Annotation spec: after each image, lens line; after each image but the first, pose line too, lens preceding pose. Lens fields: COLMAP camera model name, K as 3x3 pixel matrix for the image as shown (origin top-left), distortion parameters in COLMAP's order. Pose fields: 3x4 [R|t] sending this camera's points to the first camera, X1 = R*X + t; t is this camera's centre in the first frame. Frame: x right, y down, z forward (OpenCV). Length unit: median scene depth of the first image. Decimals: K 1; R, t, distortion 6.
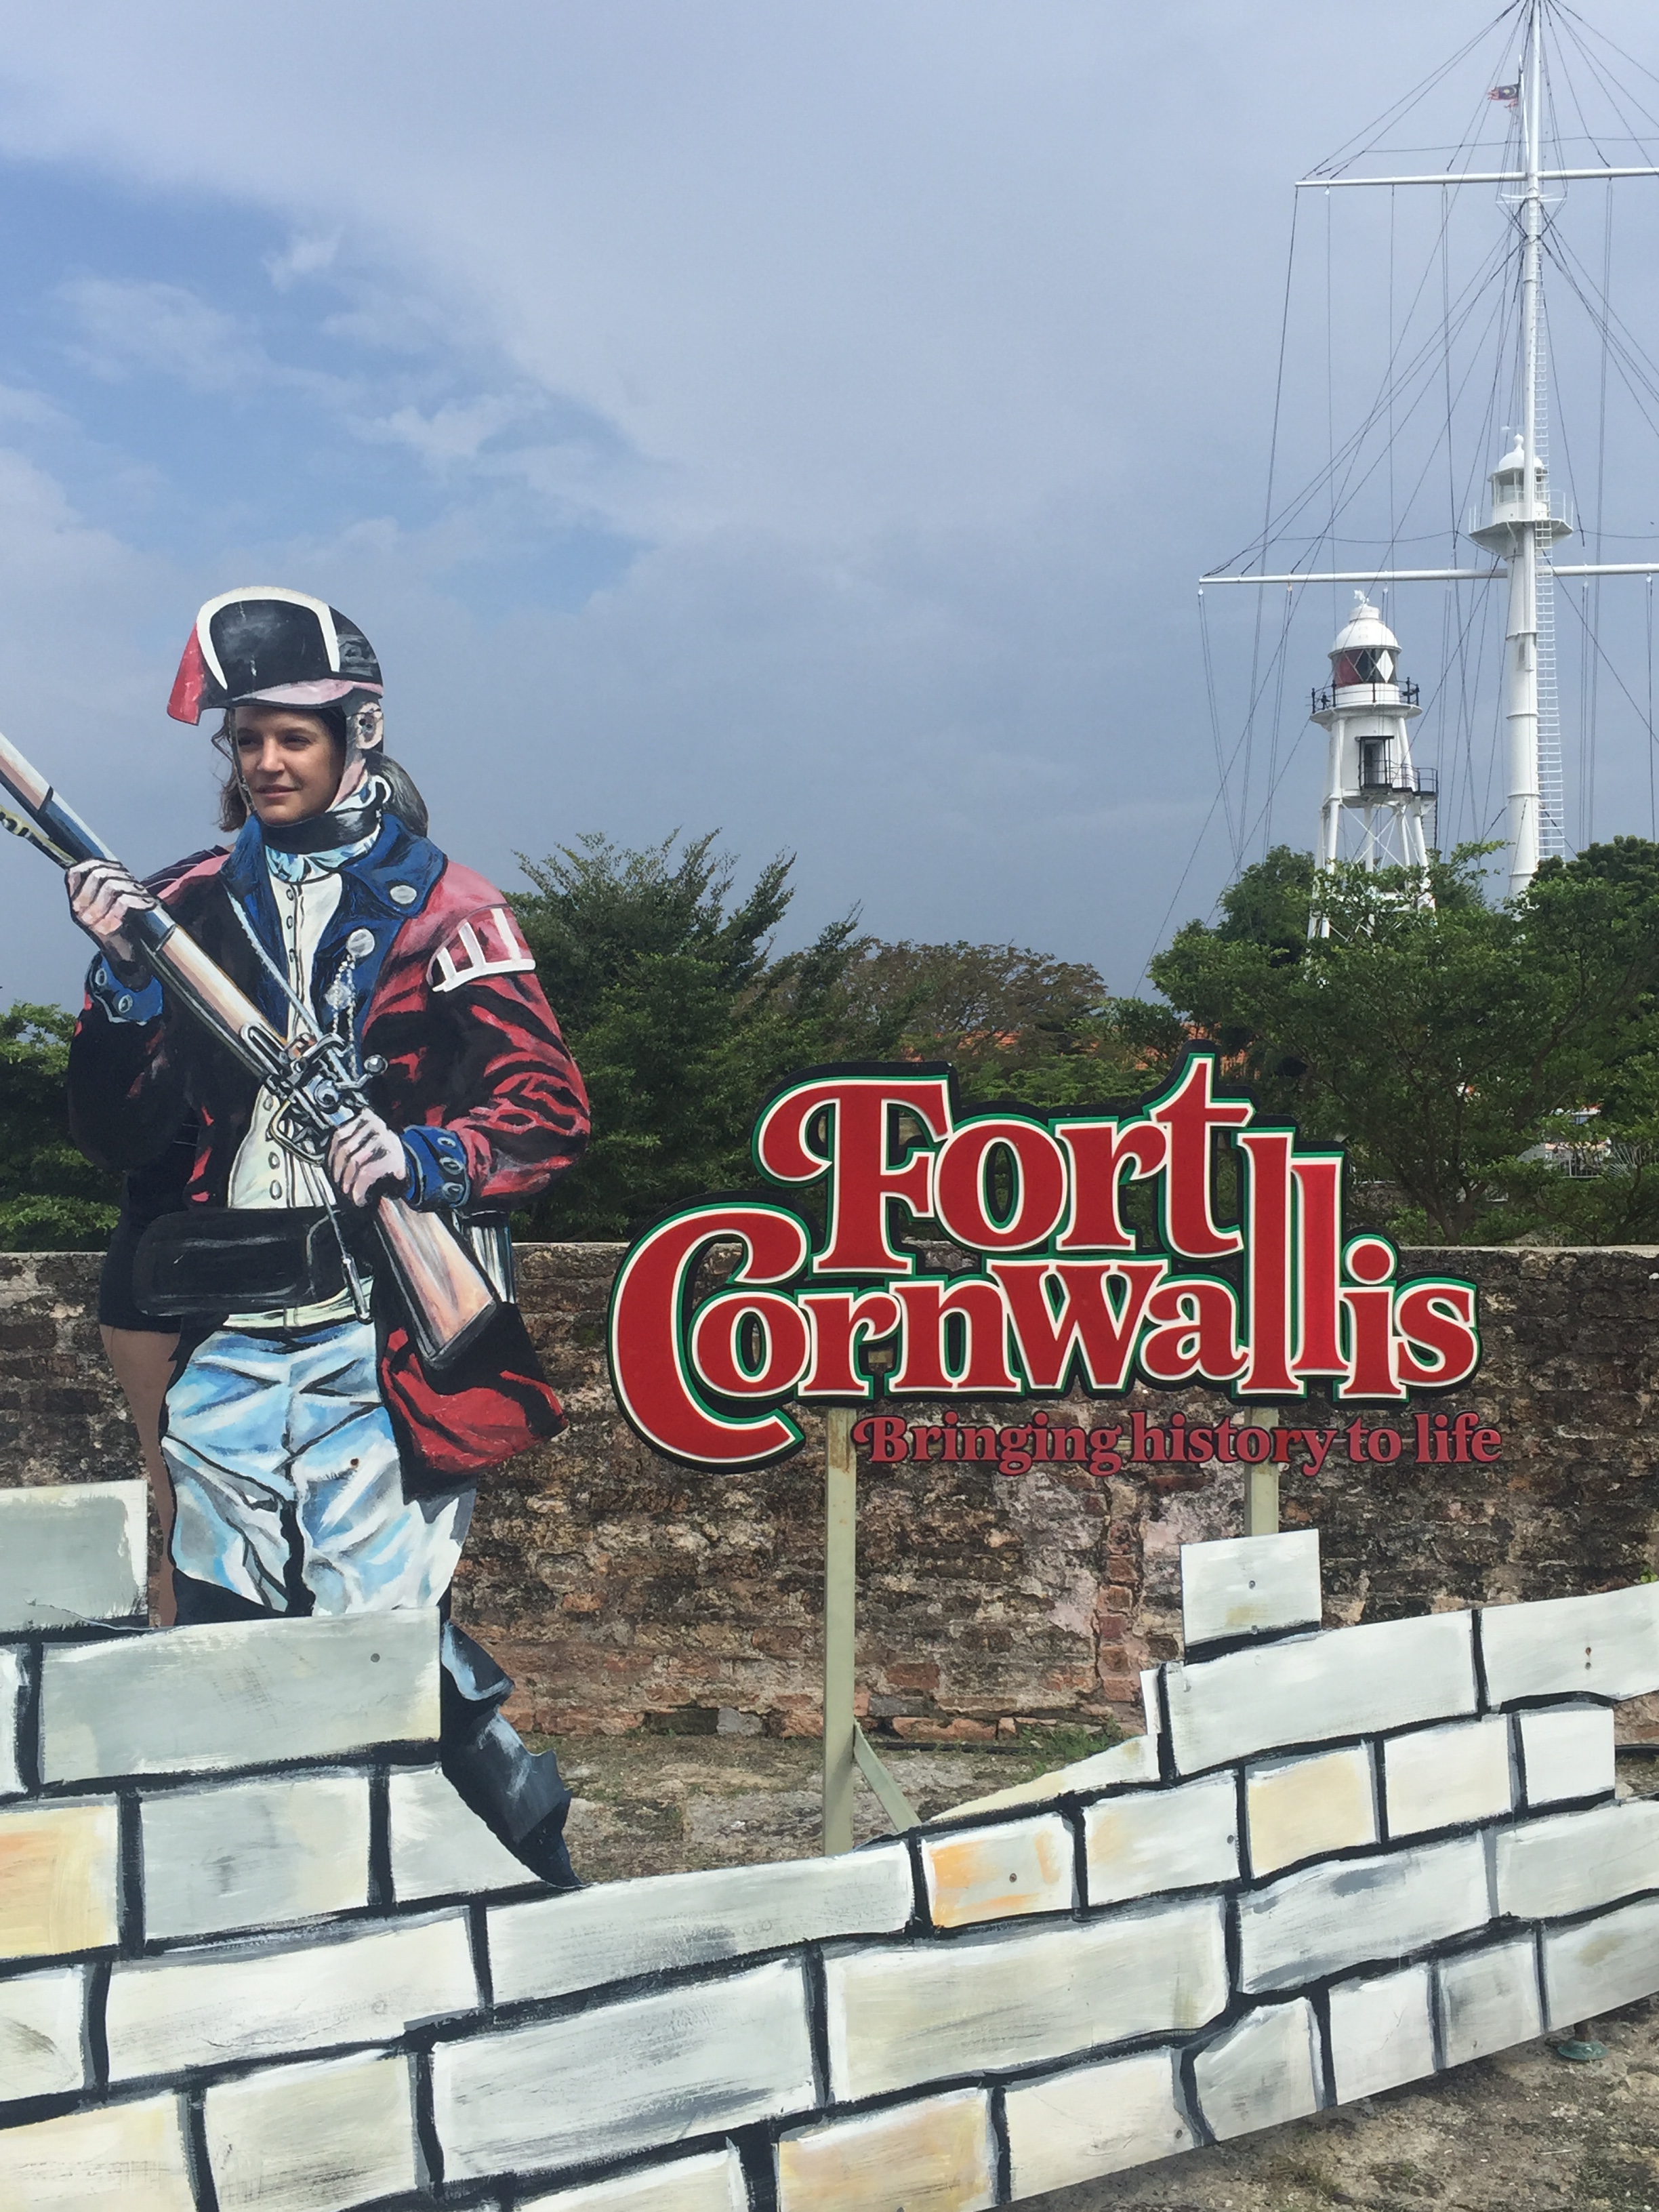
lens RADIAL K [[2405.3, 0, 822.4], [0, 2405.3, 1124.0], [0, 0, 1]] dist [0.101925, 0.000000]
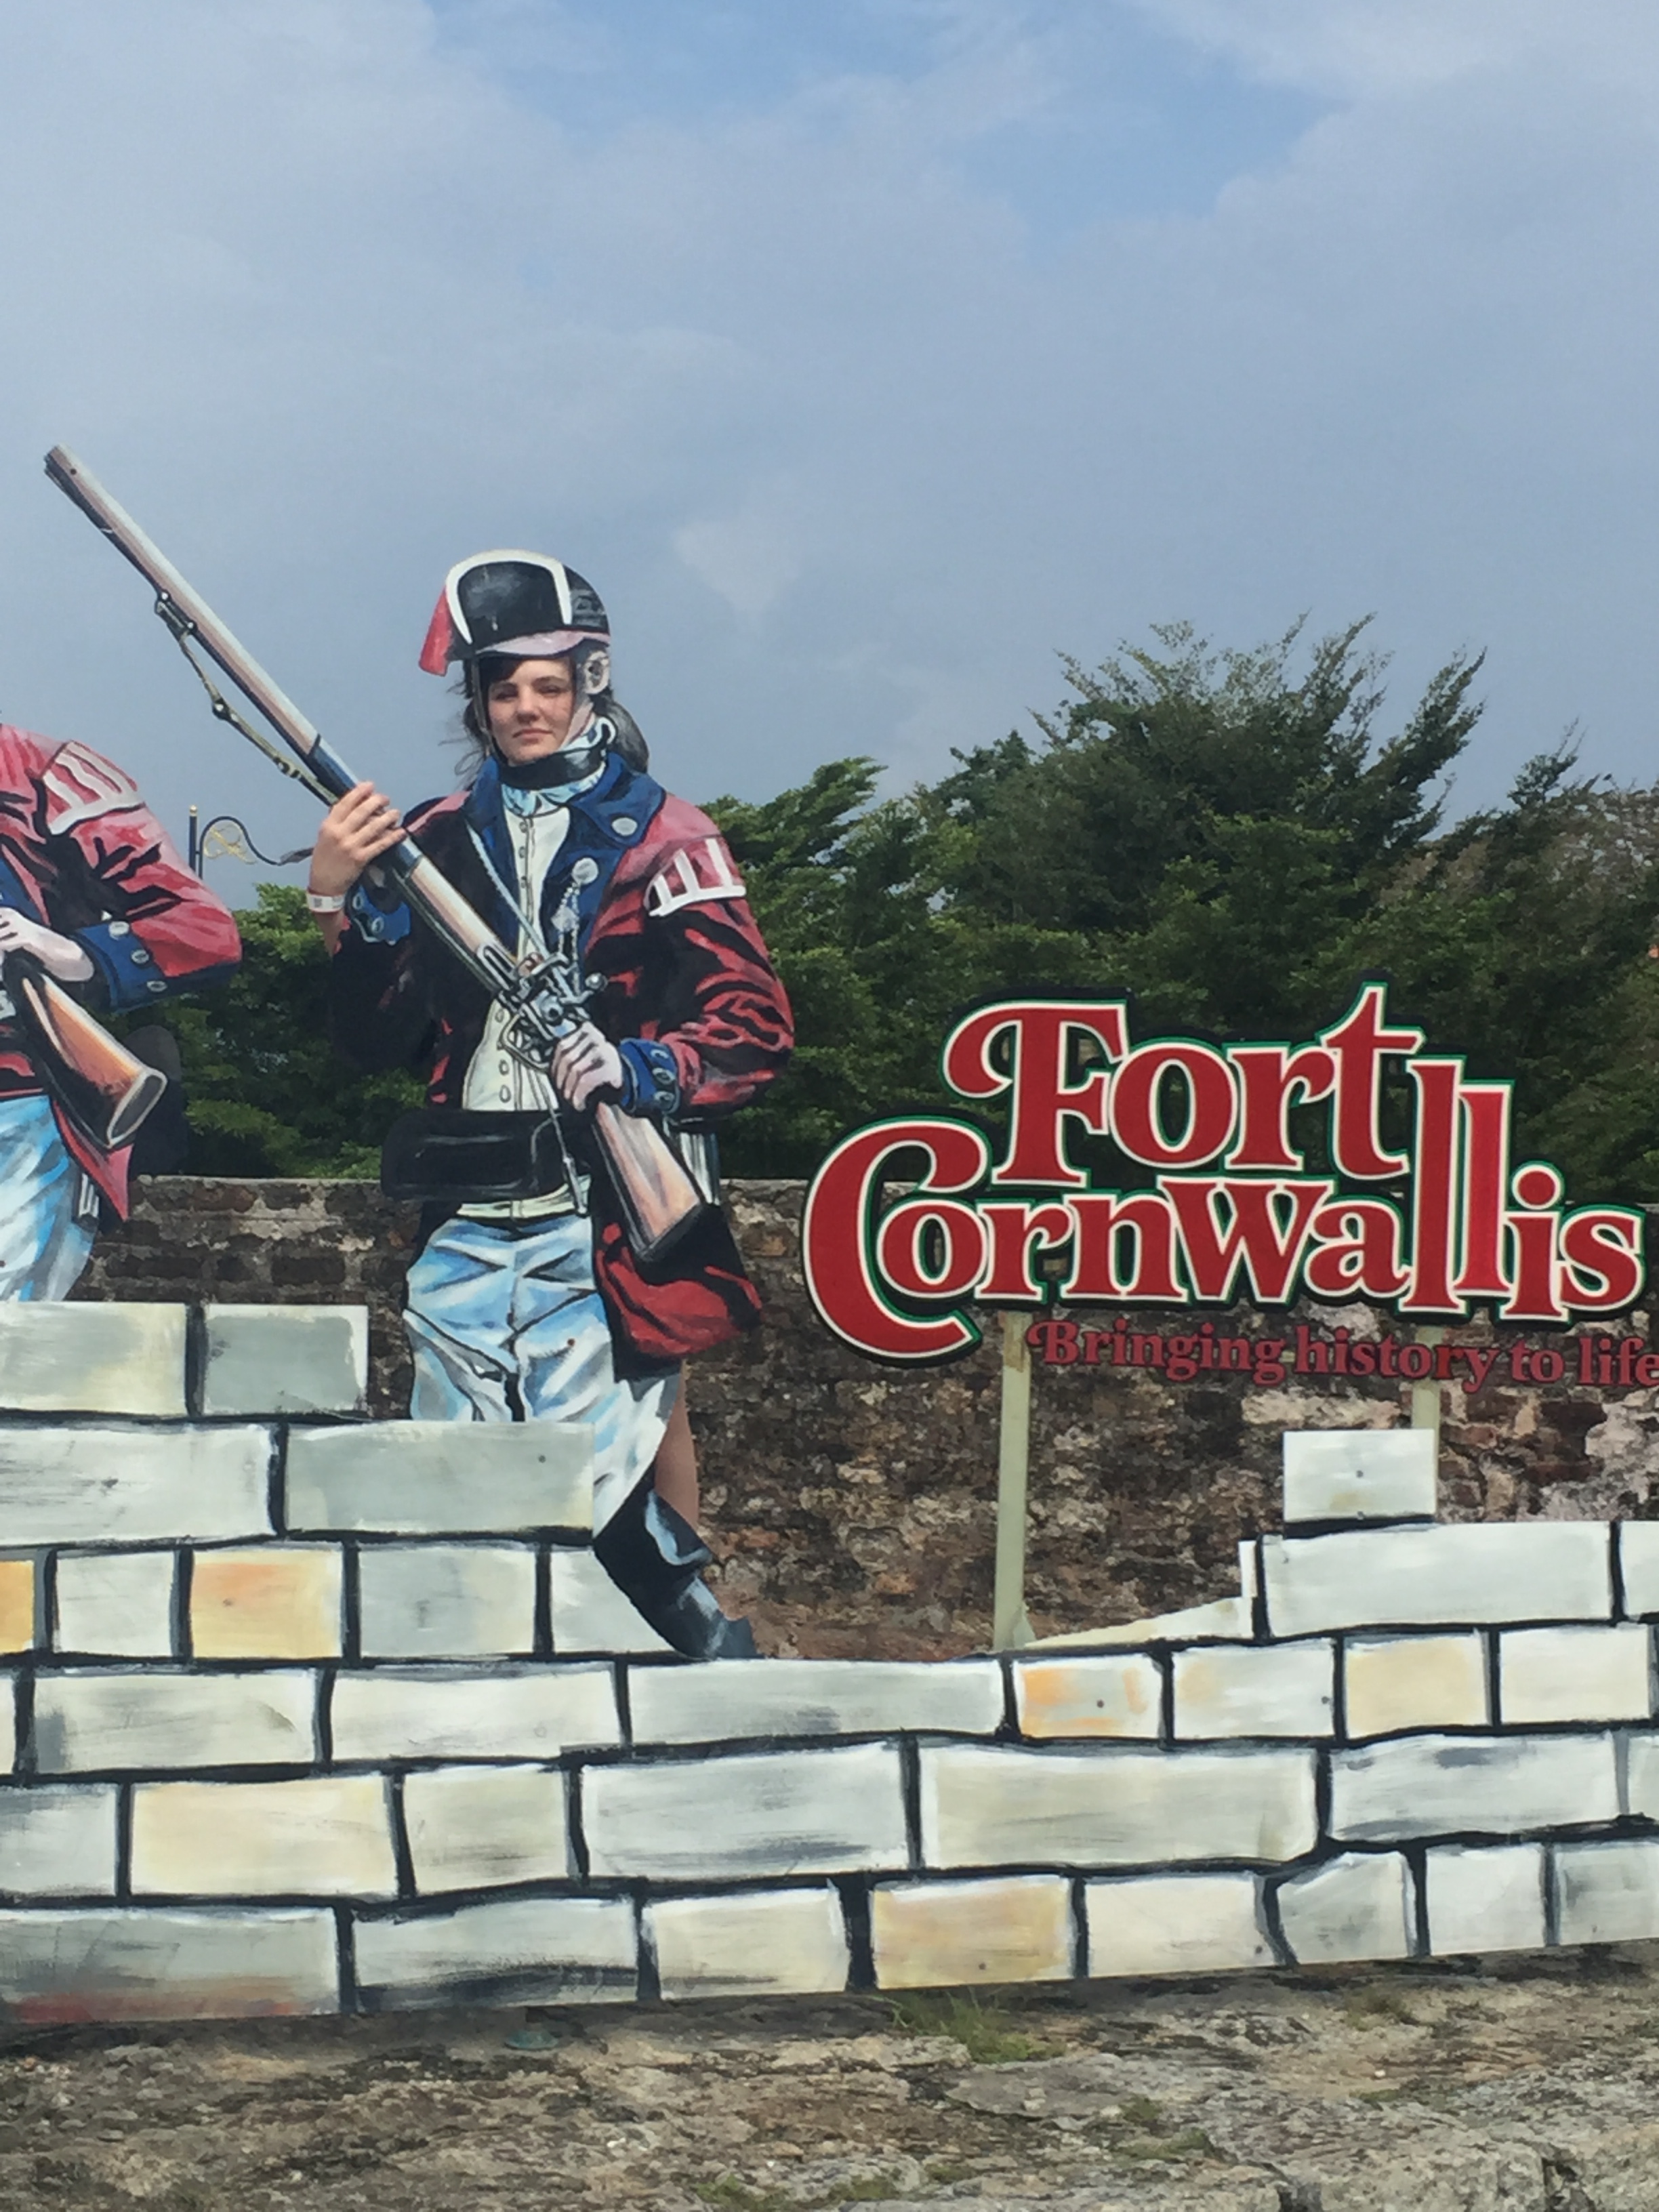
lens RADIAL K [[3813.7, 0, 823.4], [0, 3813.7, 1125.5], [0, 0, 1]] dist [0.233378, 0.000000]
pose [[0.980553, 0.022224, -0.194993, 0.255996], [-0.019313, 0.999672, 0.016821, 0.009289], [0.195303, -0.012728, 0.980660, -0.682309]]
